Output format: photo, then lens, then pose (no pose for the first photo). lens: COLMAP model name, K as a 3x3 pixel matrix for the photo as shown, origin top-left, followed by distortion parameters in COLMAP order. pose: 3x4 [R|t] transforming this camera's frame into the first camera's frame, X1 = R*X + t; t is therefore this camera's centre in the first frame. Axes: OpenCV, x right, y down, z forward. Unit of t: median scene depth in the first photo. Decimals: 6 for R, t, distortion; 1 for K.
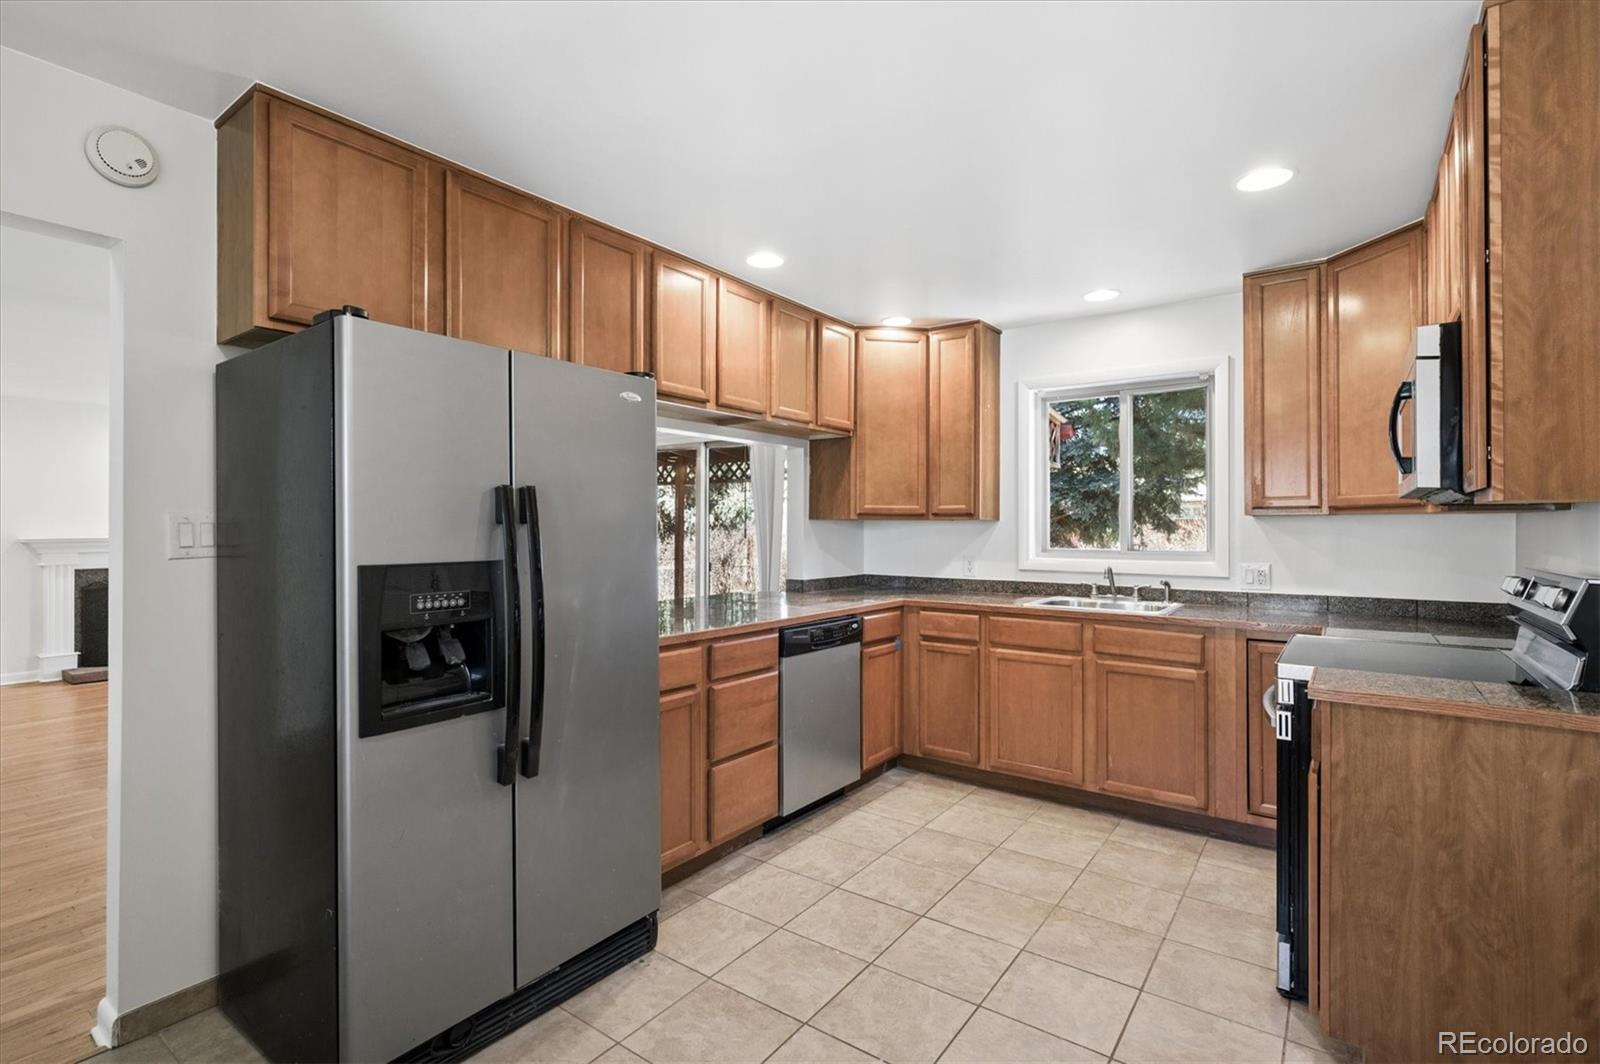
lens RADIAL K [[766.4, 0, 766.5], [0, 766.4, 524.0], [0, 0, 1]] dist [0.002624, 0.000808]
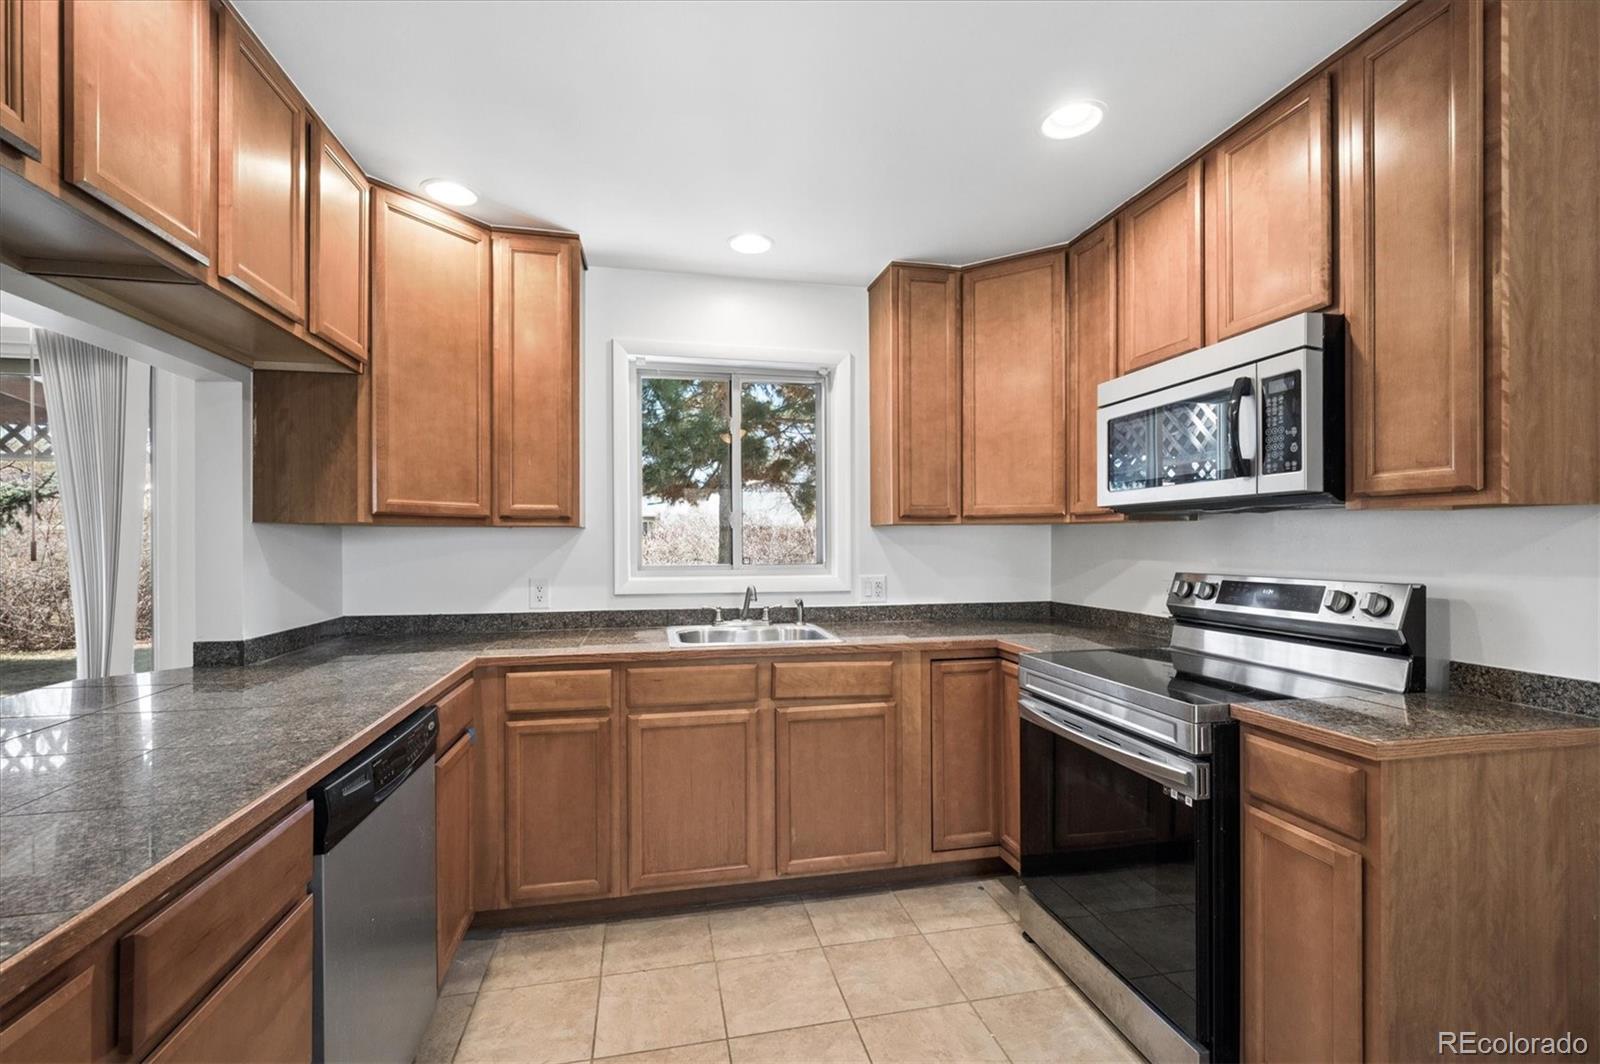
lens RADIAL K [[712.1, 0, 821.0], [0, 712.1, 542.1], [0, 0, 1]] dist [-0.000772, 0.000411]
pose [[0.635622, -0.005167, 0.771983, -0.089132], [-0.000731, 0.999973, 0.007295, 0.004211], [-0.772000, -0.005201, 0.635601, 0.491692]]
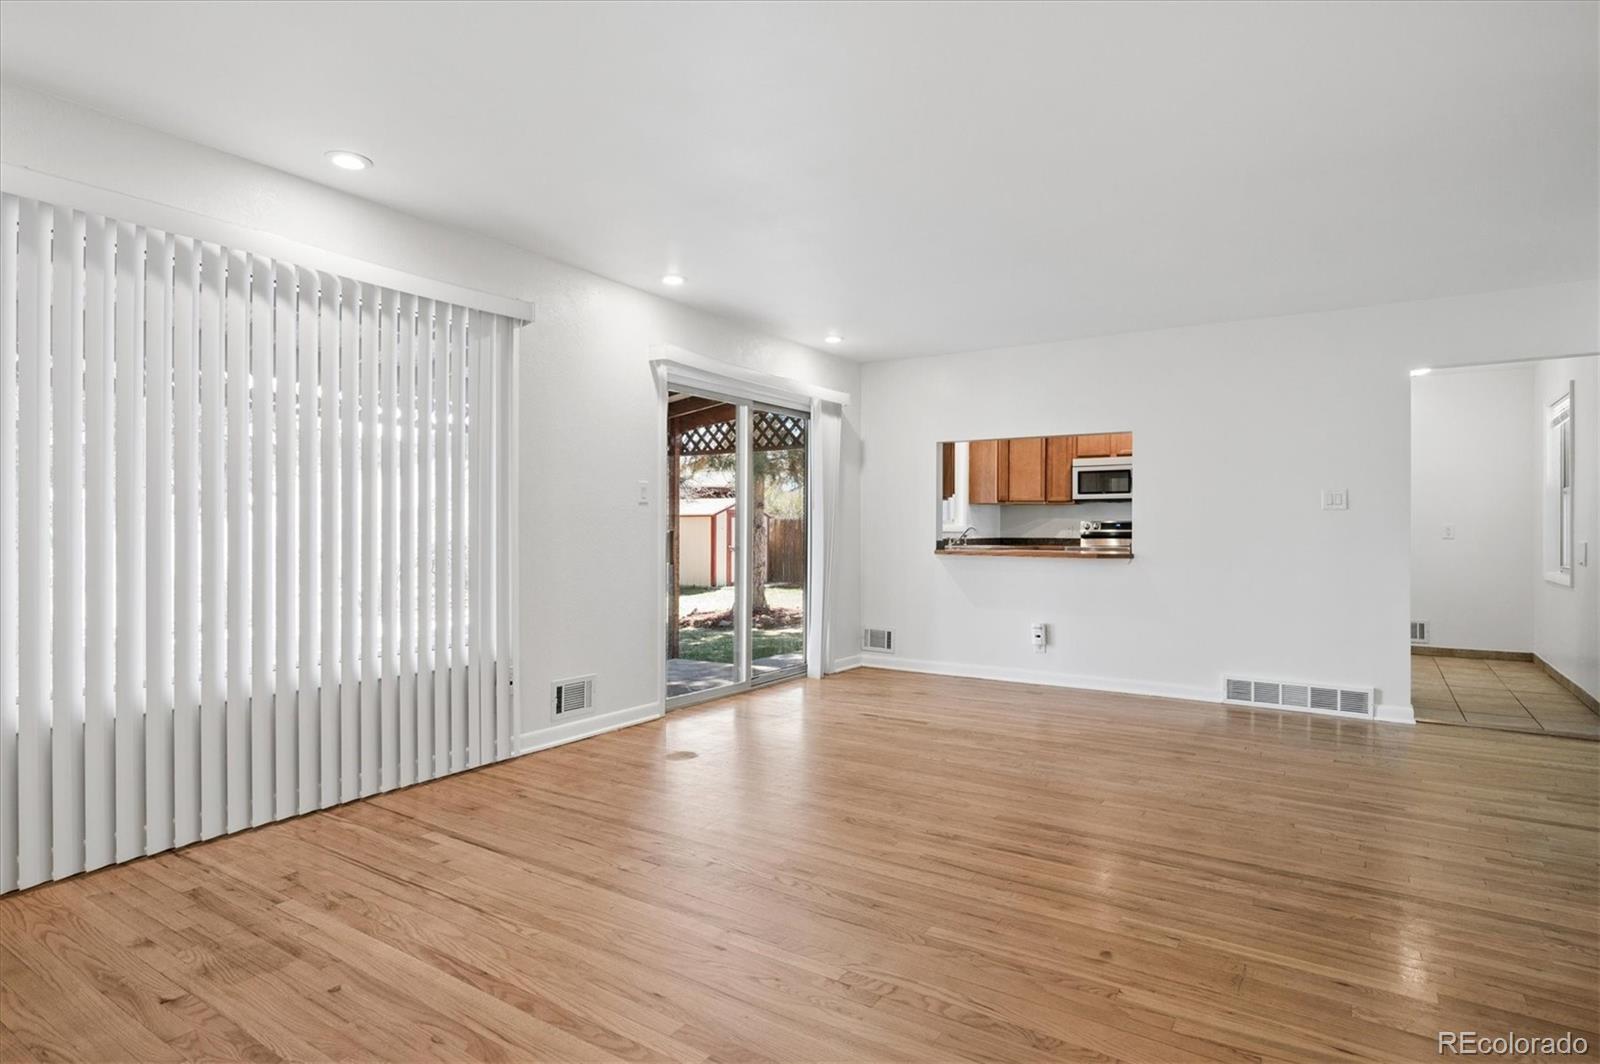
lens RADIAL K [[863.8, 0, 807.3], [0, 863.8, 528.1], [0, 0, 1]] dist [0.005032, -0.000282]
pose [[-0.064370, 0.003684, 0.997919, -1.499690], [-0.007068, 0.999966, -0.004147, 0.059918], [-0.997901, -0.007320, -0.064341, 1.410067]]
